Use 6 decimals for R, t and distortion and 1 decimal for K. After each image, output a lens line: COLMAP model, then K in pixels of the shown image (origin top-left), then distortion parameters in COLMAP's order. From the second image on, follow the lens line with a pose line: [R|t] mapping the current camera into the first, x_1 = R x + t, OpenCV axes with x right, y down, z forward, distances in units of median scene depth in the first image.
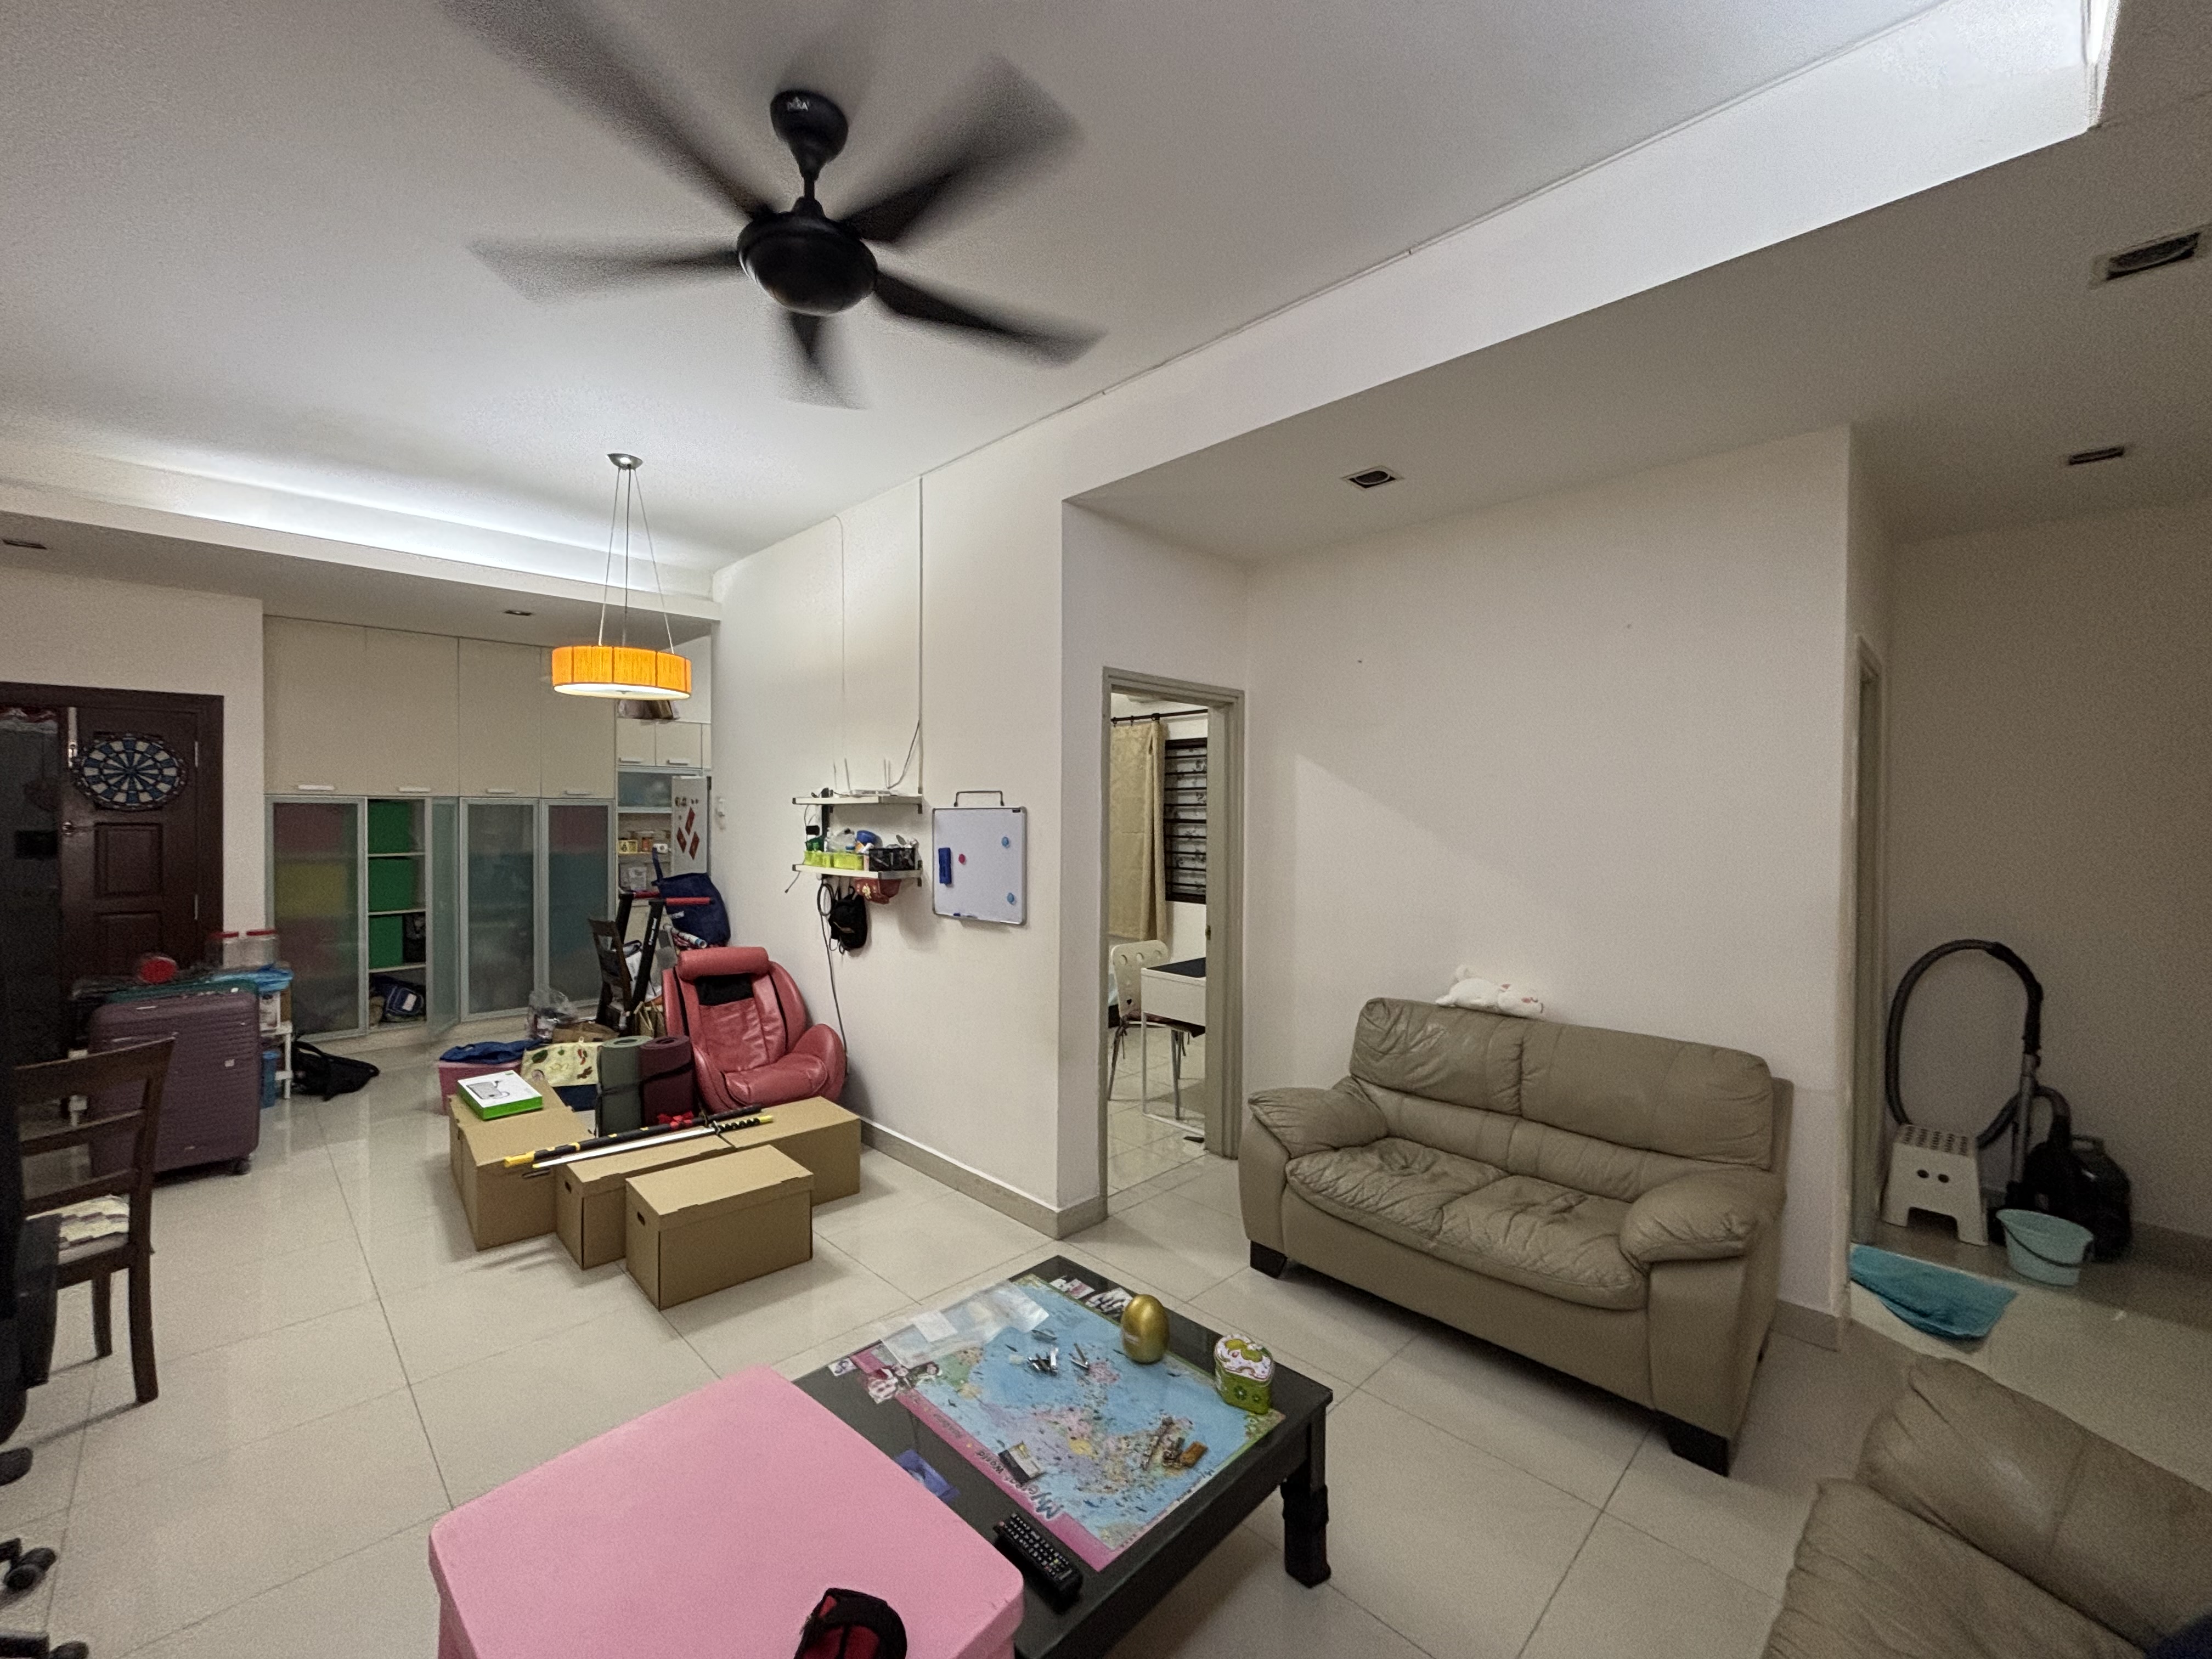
lens RADIAL K [[895.1, 0, 1106.9], [0, 895.1, 828.4], [0, 0, 1]] dist [0.002176, 0.000302]
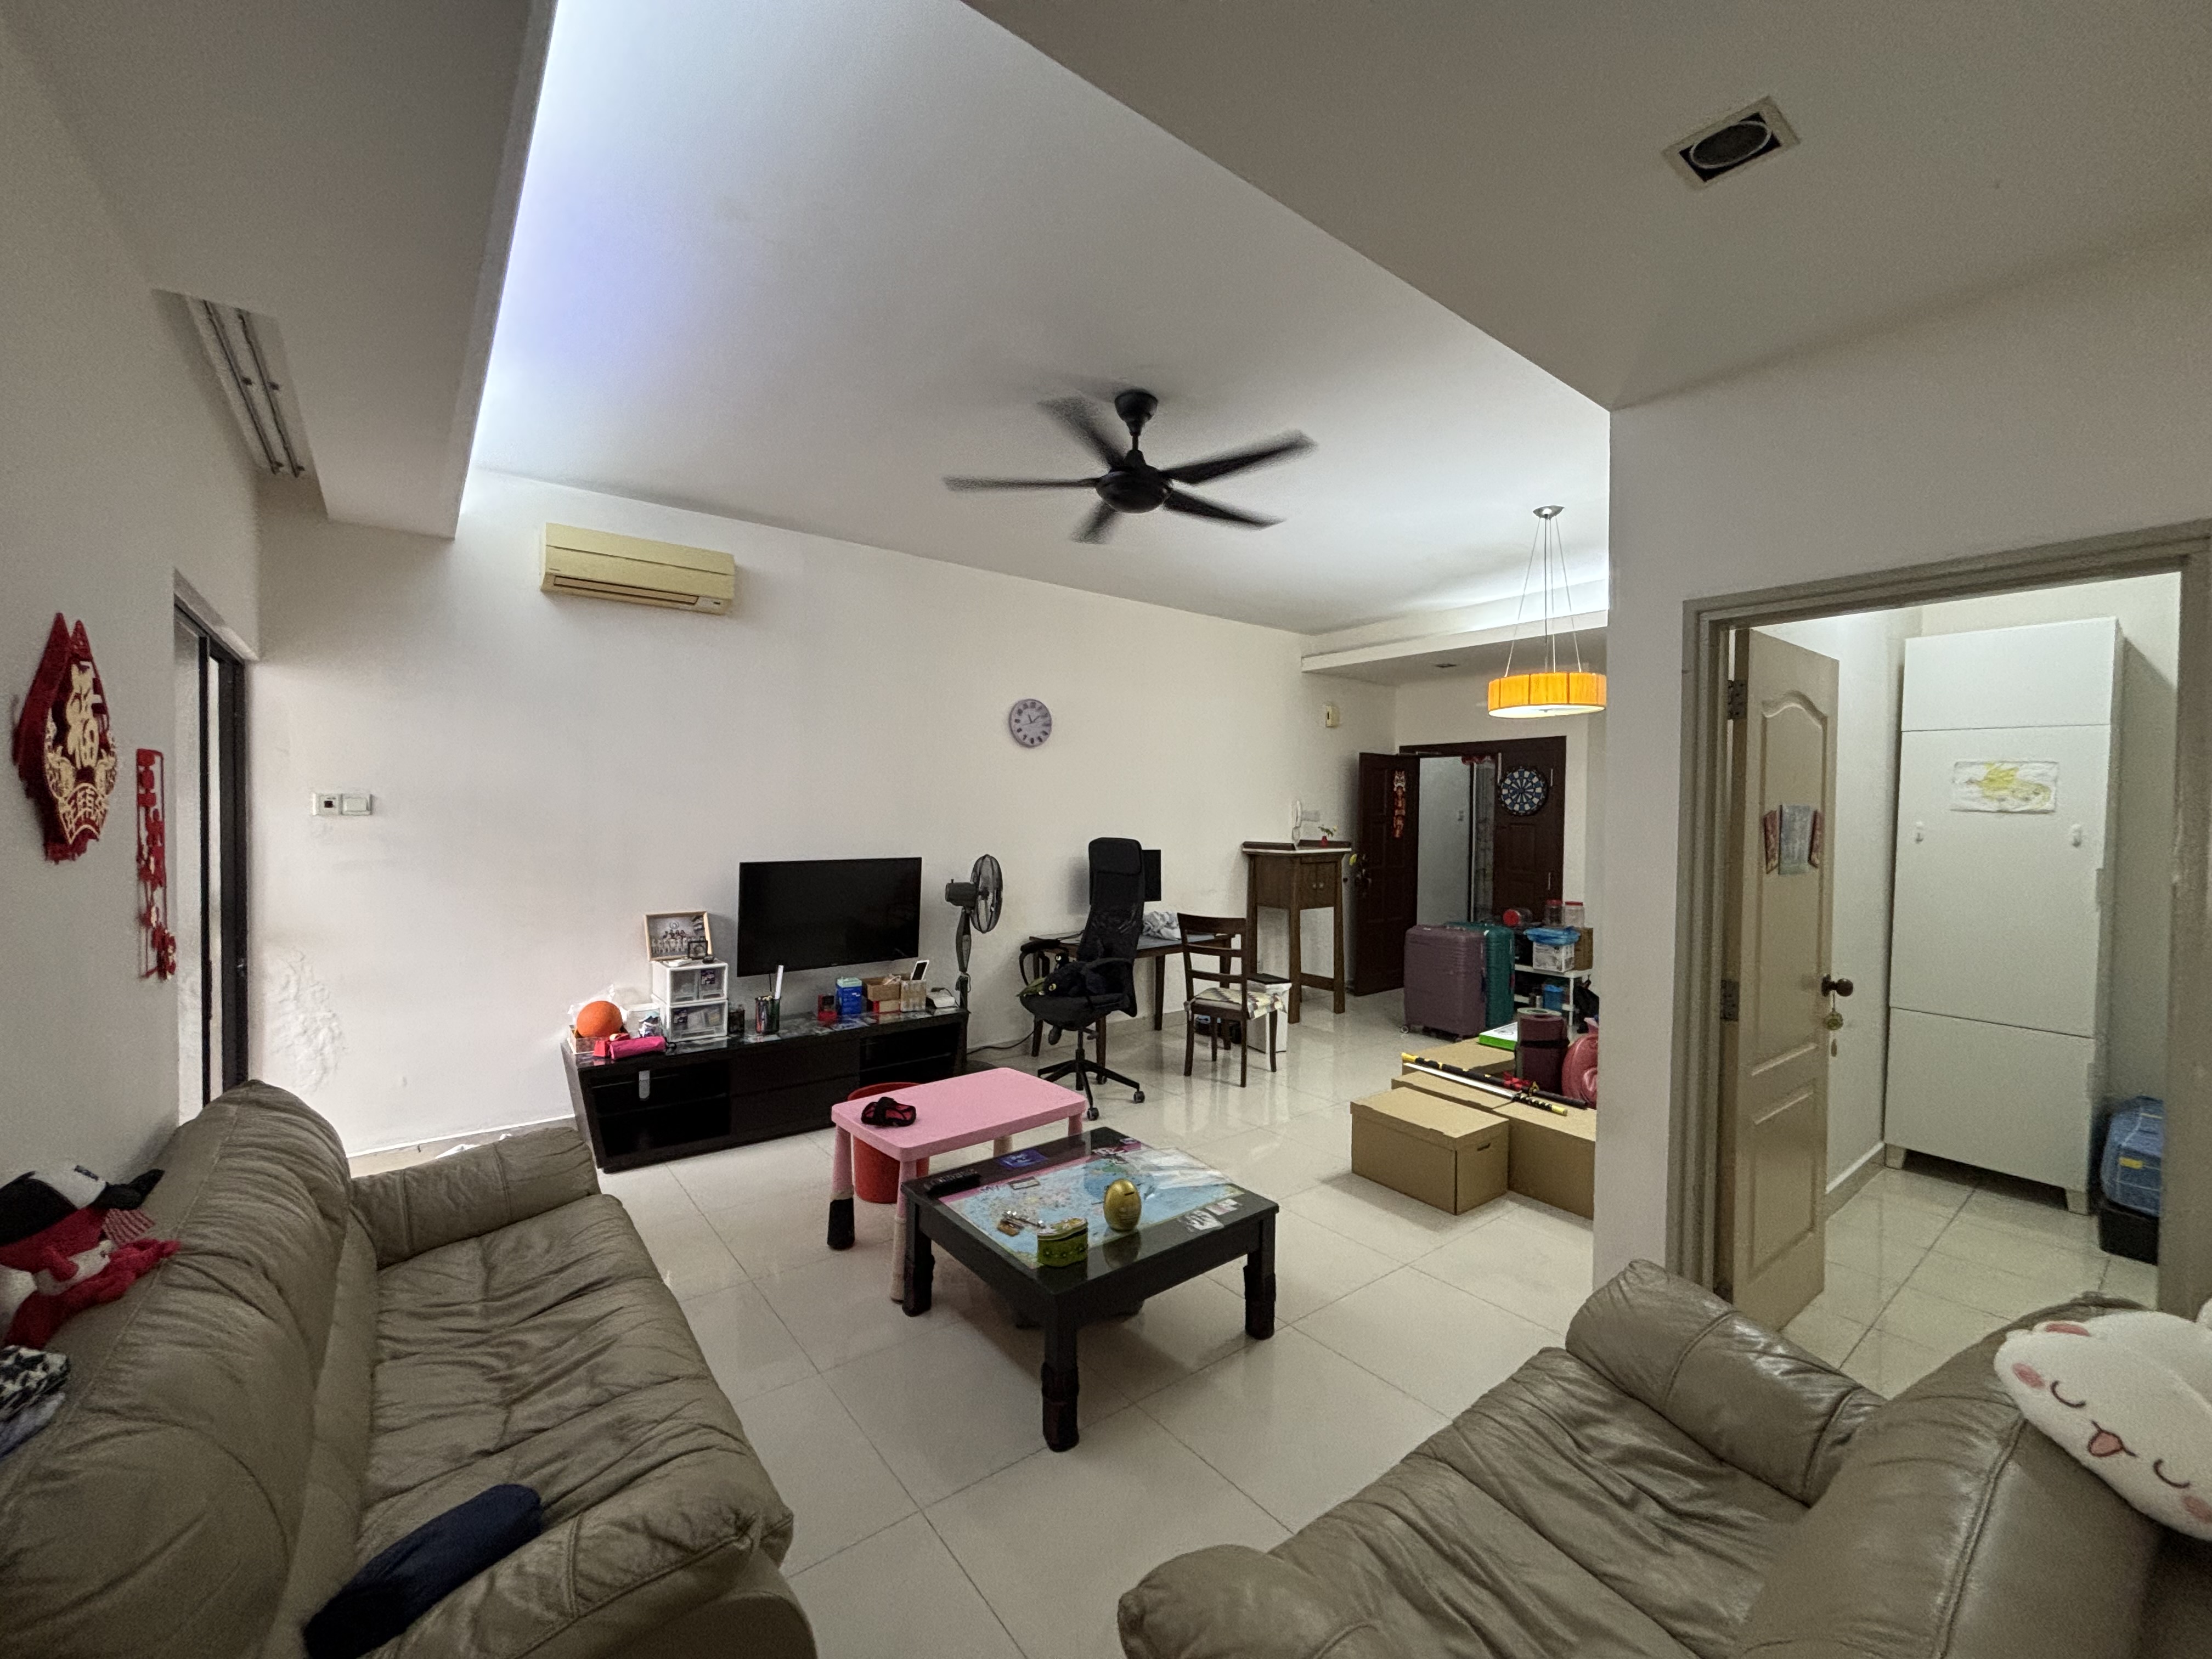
lens RADIAL K [[895.1, 0, 1104.9], [0, 895.1, 823.1], [0, 0, 1]] dist [0.002176, 0.000302]
pose [[-0.118064, 0.005326, -0.992992, 0.708693], [-0.029470, 0.999526, 0.008865, 0.001136], [0.992569, 0.030310, -0.117851, 0.598629]]
